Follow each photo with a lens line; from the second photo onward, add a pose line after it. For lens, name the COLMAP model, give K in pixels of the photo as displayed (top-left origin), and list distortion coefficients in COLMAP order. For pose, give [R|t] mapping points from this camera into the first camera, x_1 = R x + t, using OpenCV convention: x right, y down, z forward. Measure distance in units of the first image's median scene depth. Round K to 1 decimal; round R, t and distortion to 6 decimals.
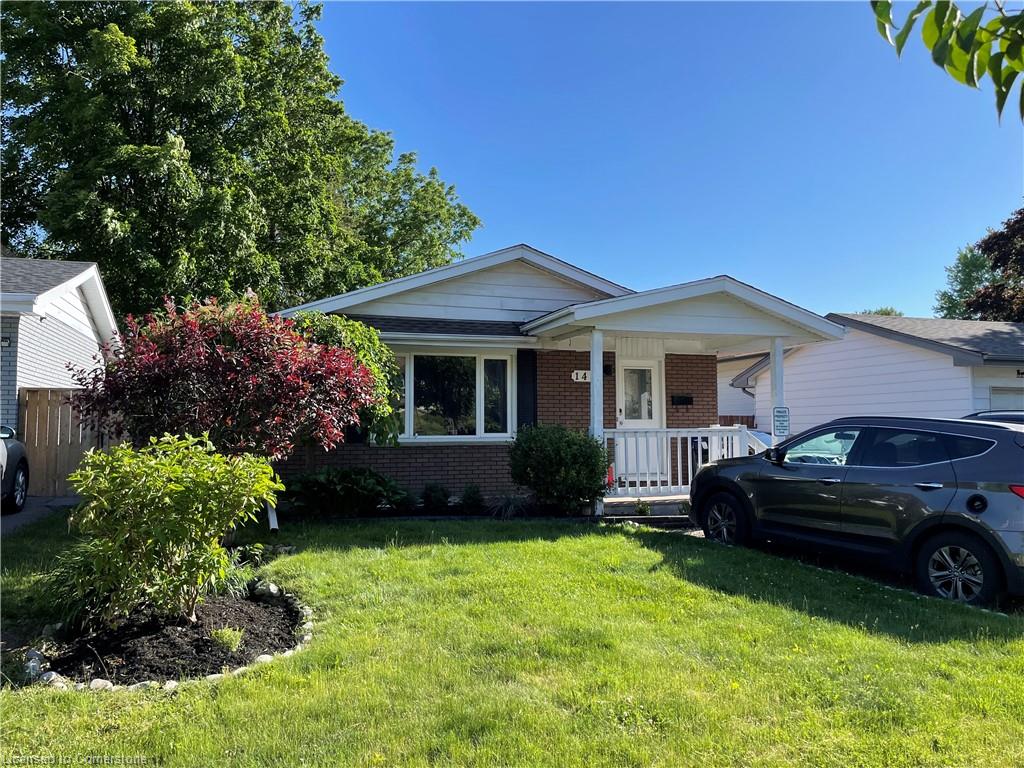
lens RADIAL K [[767.2, 0, 512.0], [0, 767.2, 384.0], [0, 0, 1]] dist [0.005352, 0.002833]
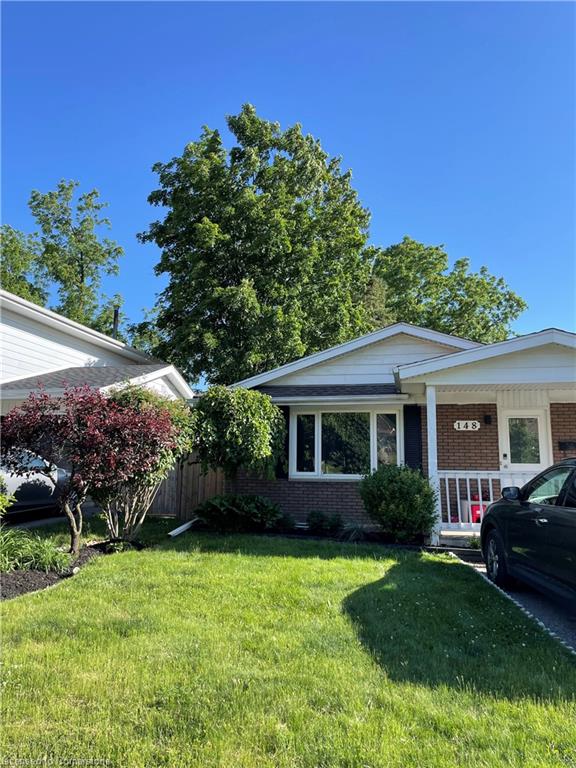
lens RADIAL K [[568.6, 0, 288.0], [0, 568.6, 384.0], [0, 0, 1]] dist [-0.061809, 0.001123]
pose [[0.845731, -0.062303, -0.529960, 0.325660], [0.012033, 0.995135, -0.097788, 0.007642], [0.533474, 0.076325, 0.842366, 0.125666]]
